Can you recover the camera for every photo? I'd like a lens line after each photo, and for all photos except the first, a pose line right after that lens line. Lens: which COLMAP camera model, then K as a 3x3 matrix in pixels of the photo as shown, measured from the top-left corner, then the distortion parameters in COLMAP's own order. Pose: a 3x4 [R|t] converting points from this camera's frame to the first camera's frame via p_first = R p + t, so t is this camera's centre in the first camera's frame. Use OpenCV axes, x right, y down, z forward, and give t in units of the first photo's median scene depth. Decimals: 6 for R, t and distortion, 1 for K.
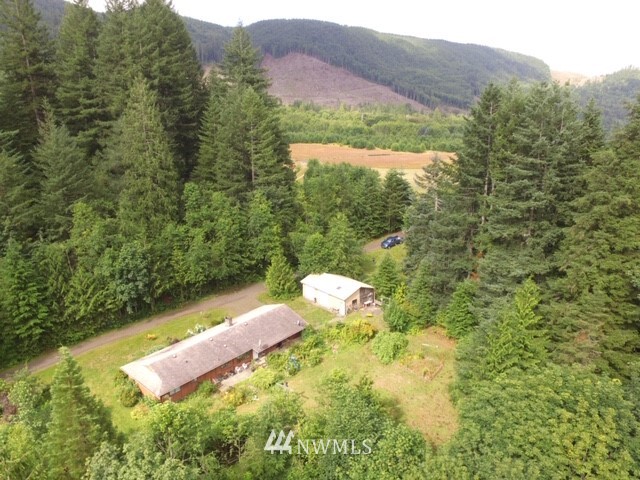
lens RADIAL K [[425.2, 0, 316.1], [0, 425.2, 243.5], [0, 0, 1]] dist [-0.124169, 0.085447]
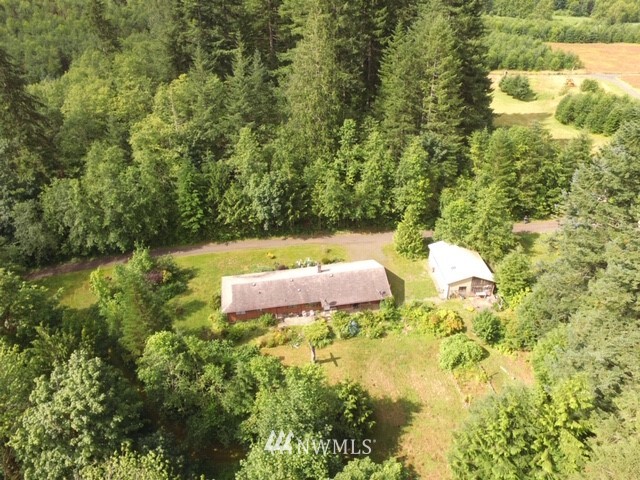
lens RADIAL K [[425.2, 0, 316.1], [0, 425.2, 243.5], [0, 0, 1]] dist [-0.124169, 0.085447]
pose [[0.779294, 0.324304, -0.536217, 0.338397], [-0.172307, 0.933584, 0.314214, -0.207707], [0.602504, -0.152471, 0.783417, 0.134664]]
